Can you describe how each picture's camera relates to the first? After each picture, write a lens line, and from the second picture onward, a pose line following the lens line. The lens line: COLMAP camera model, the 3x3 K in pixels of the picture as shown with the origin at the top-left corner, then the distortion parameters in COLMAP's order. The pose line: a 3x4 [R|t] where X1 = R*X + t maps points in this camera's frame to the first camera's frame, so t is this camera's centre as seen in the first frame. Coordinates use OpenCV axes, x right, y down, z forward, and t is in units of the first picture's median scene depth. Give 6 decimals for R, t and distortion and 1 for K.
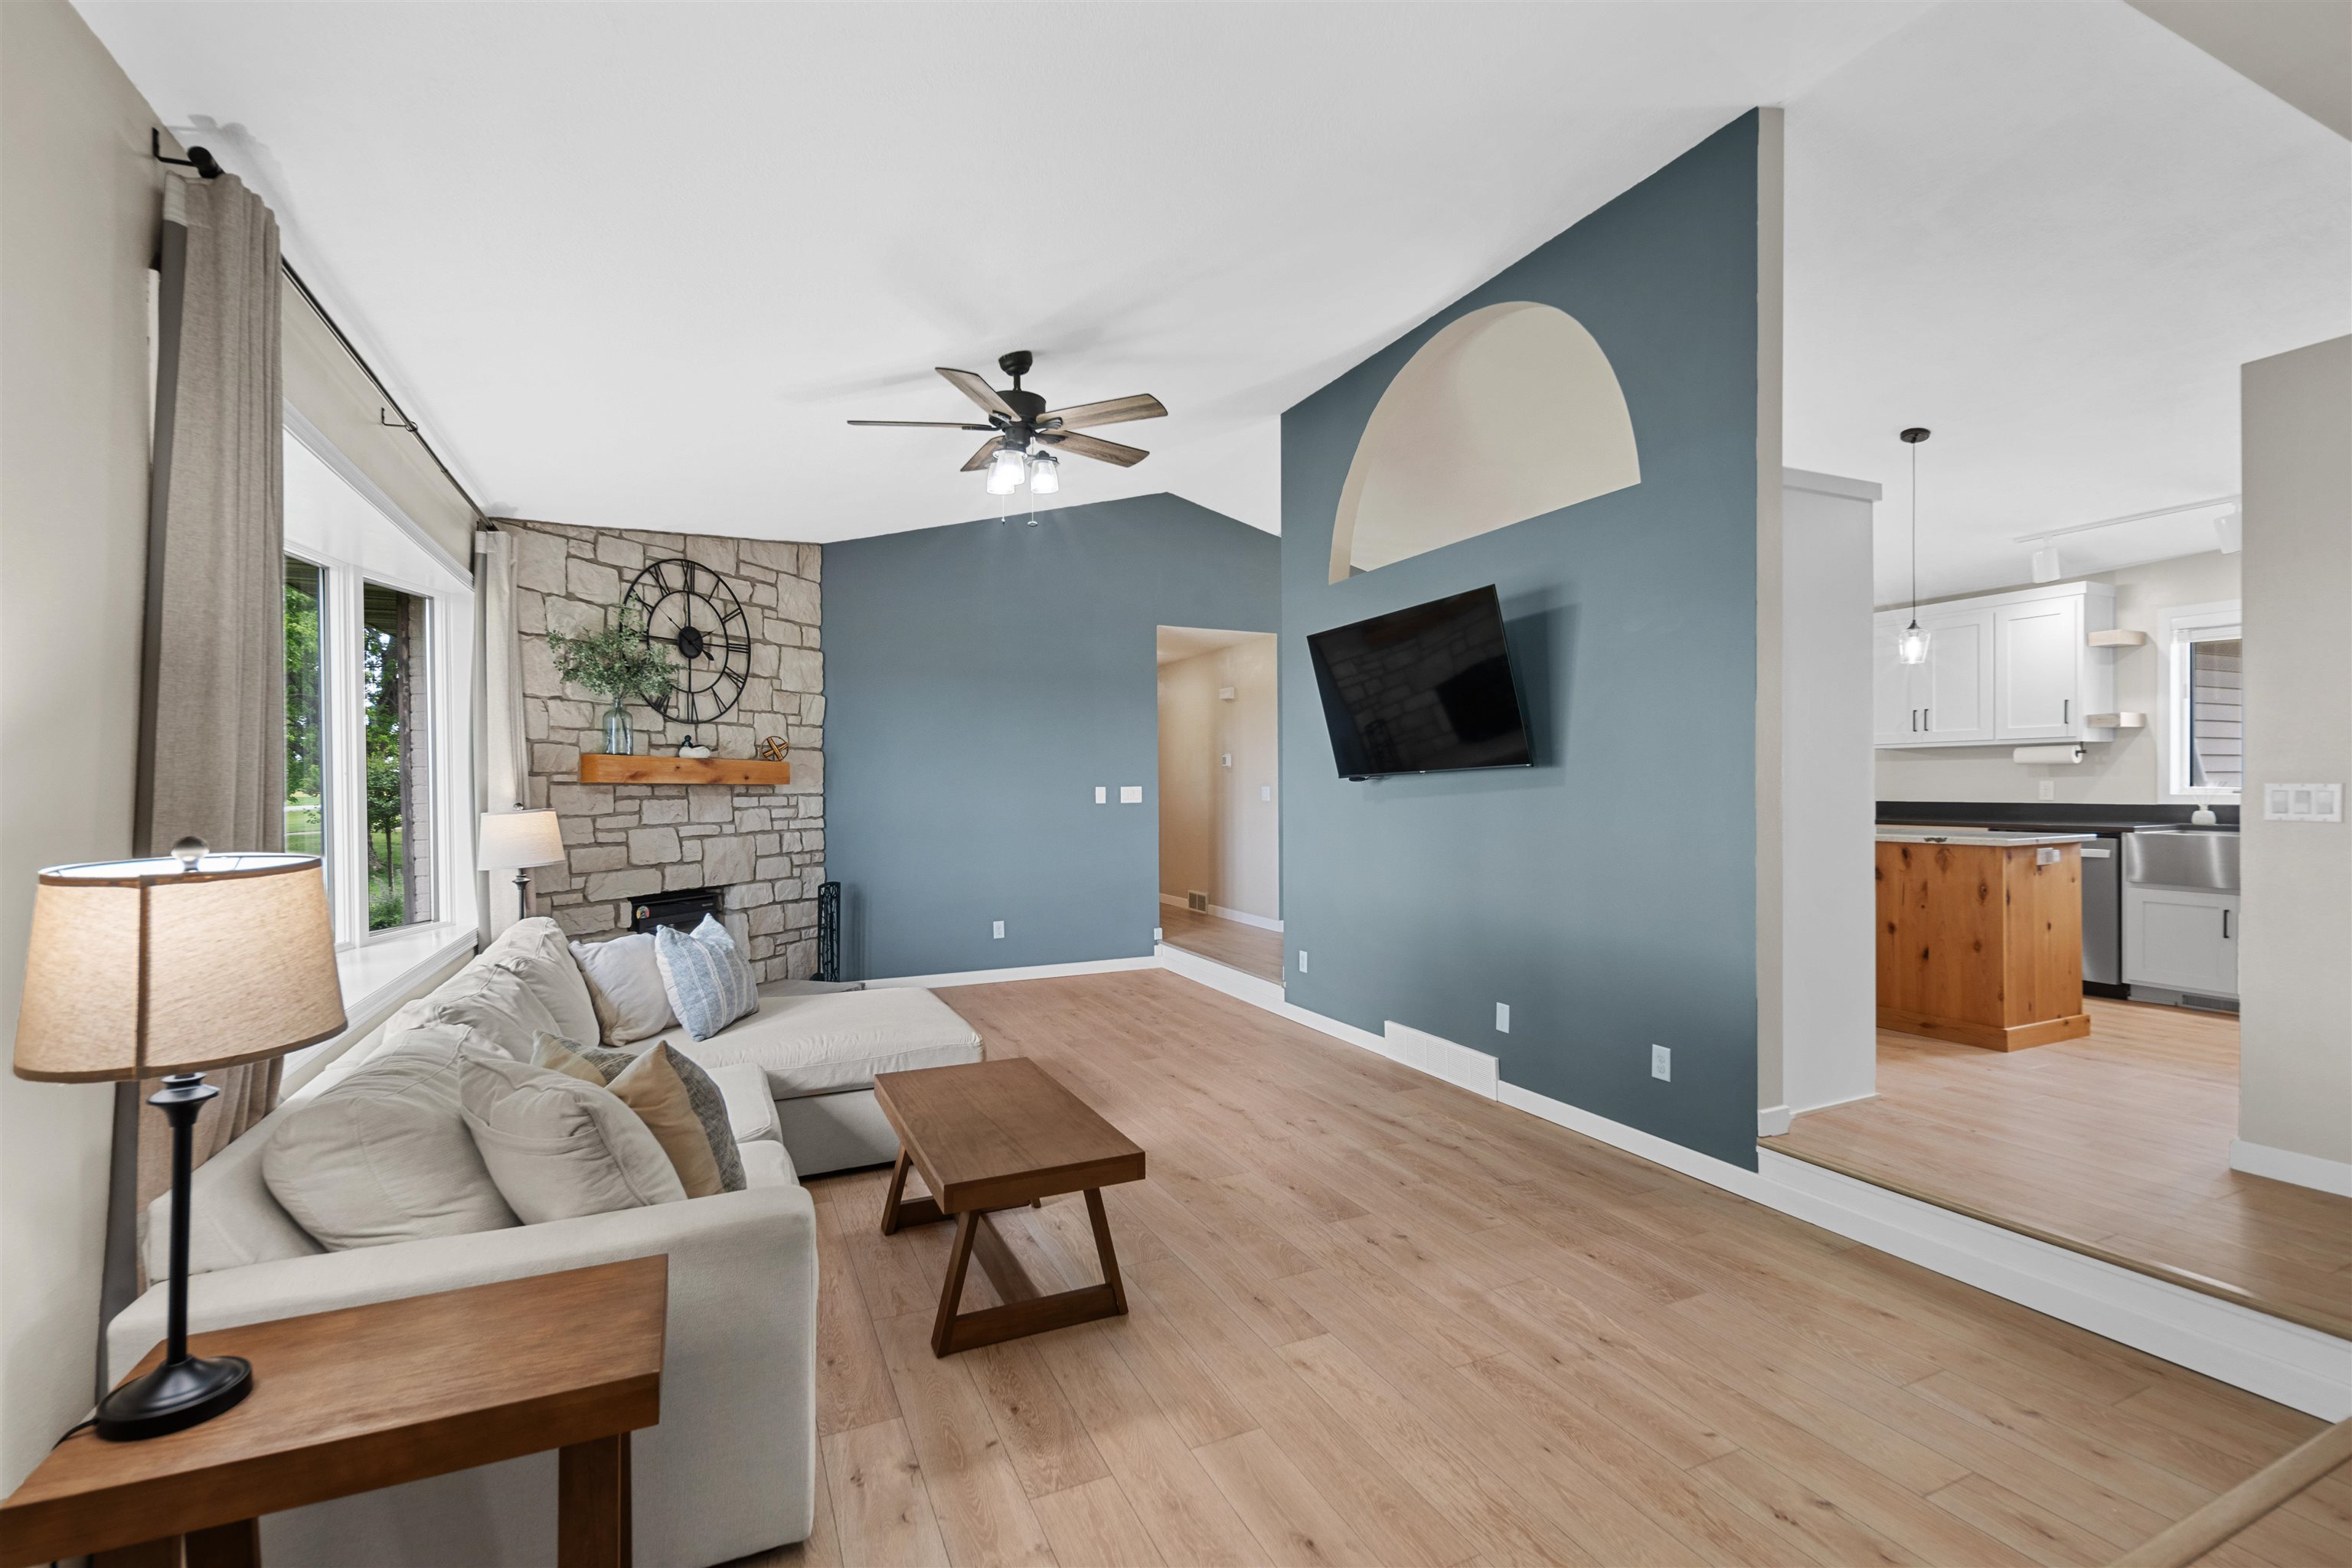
lens RADIAL K [[1026.6, 0, 1168.5], [0, 1026.6, 790.0], [0, 0, 1]] dist [0.005083, -0.002444]
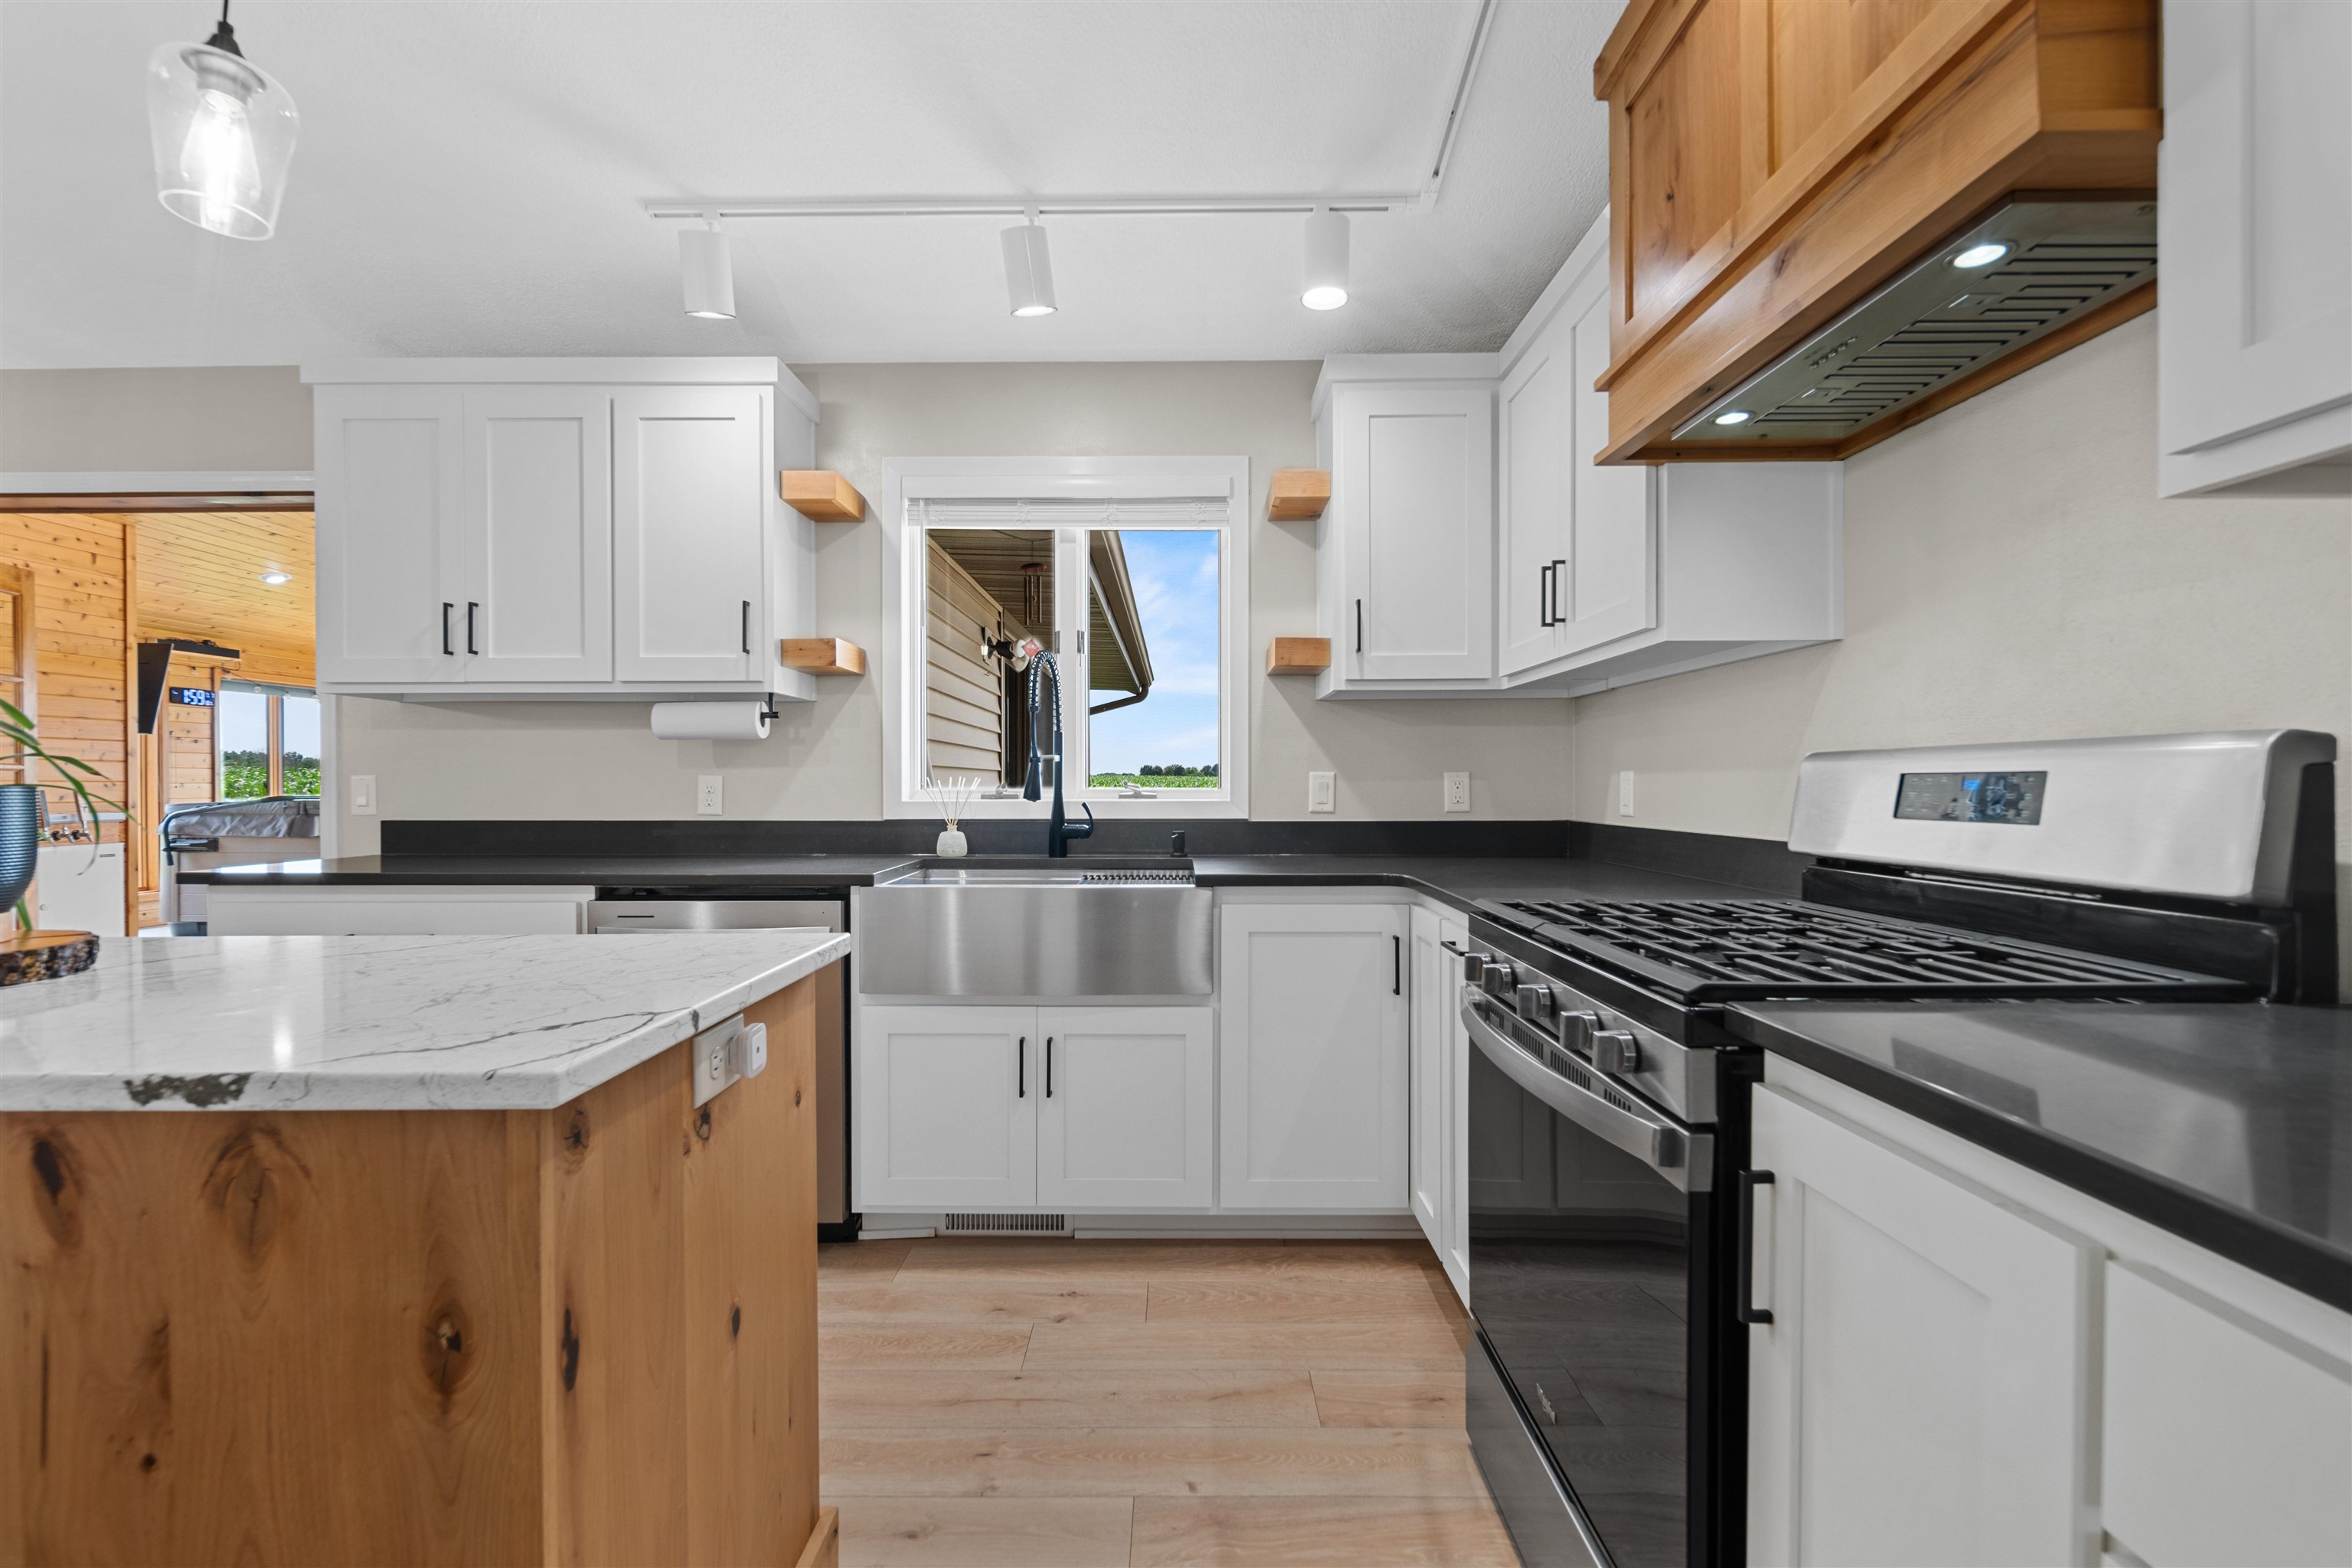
lens RADIAL K [[1026.6, 0, 1170.3], [0, 1026.6, 792.9], [0, 0, 1]] dist [0.005083, -0.002444]
pose [[0.421762, -0.001597, 0.906705, 0.545246], [0.003911, 0.999992, -0.000058, 0.000558], [-0.906698, 0.003571, 0.421765, 0.646432]]
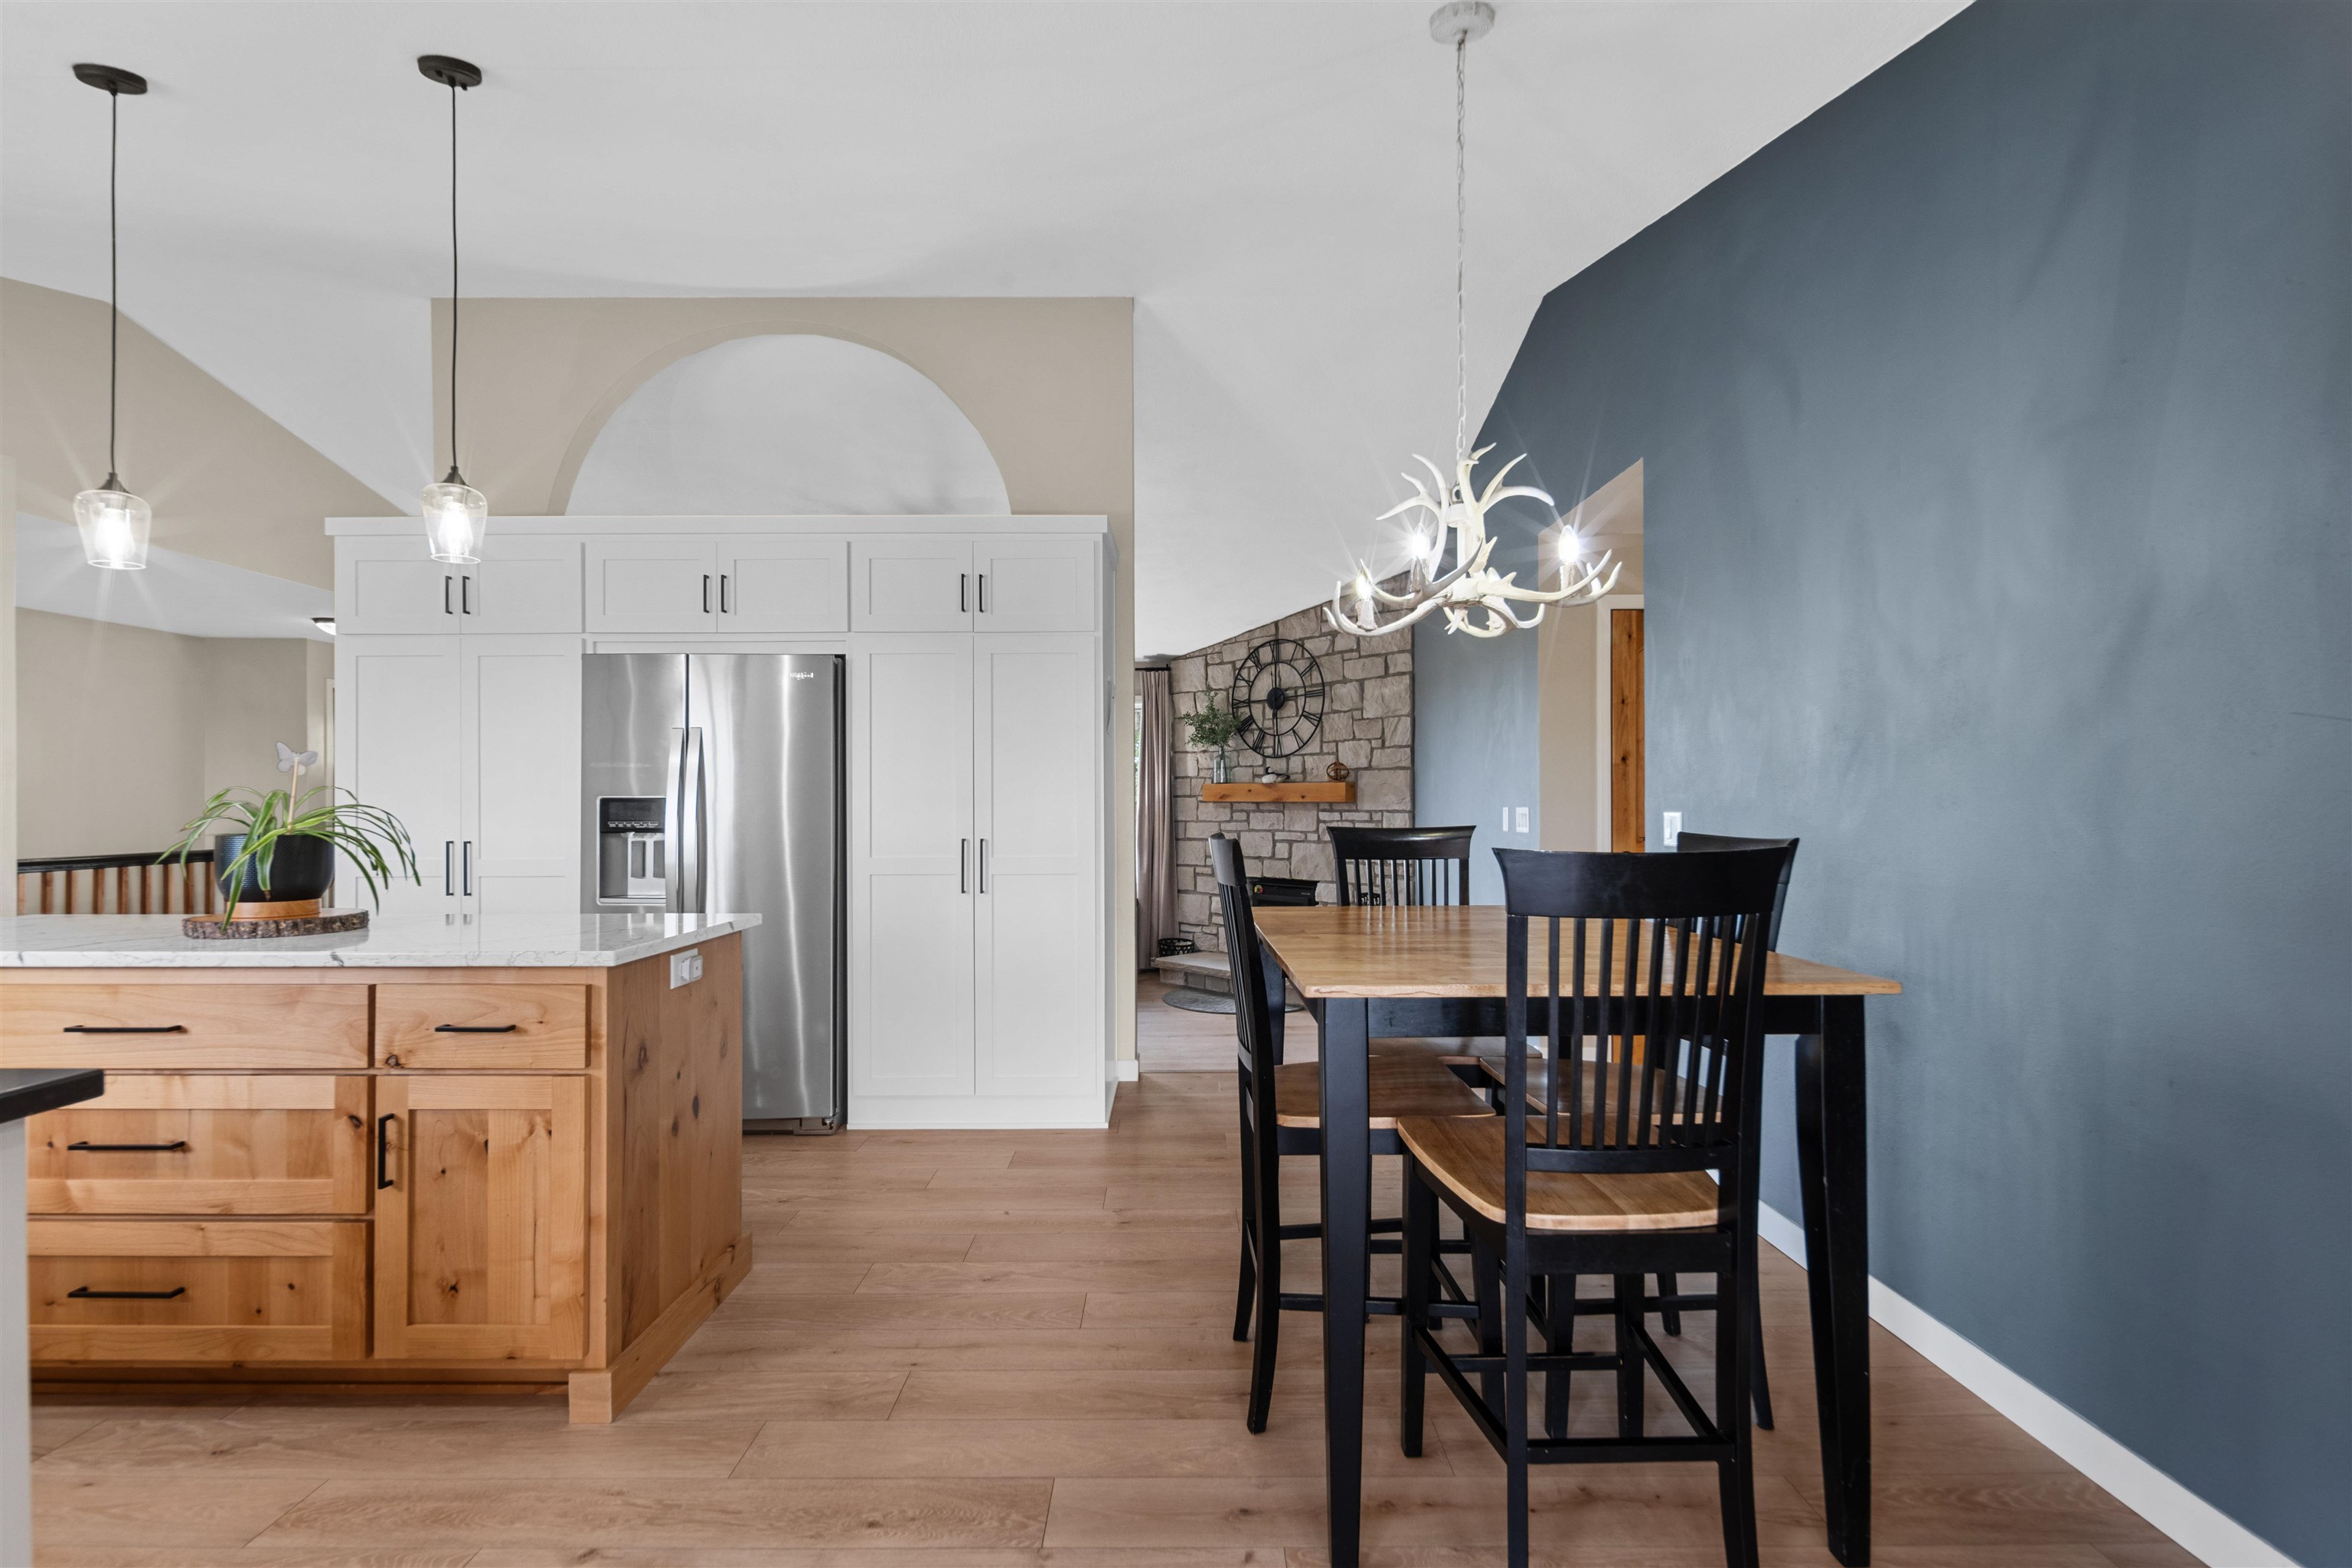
lens RADIAL K [[1026.6, 0, 1178.3], [0, 1026.6, 798.9], [0, 0, 1]] dist [0.005083, -0.002444]
pose [[-0.414500, 0.005595, -0.910032, 0.852720], [0.003445, 0.999984, 0.004579, -0.016589], [0.910043, -0.001237, -0.414513, 1.469481]]
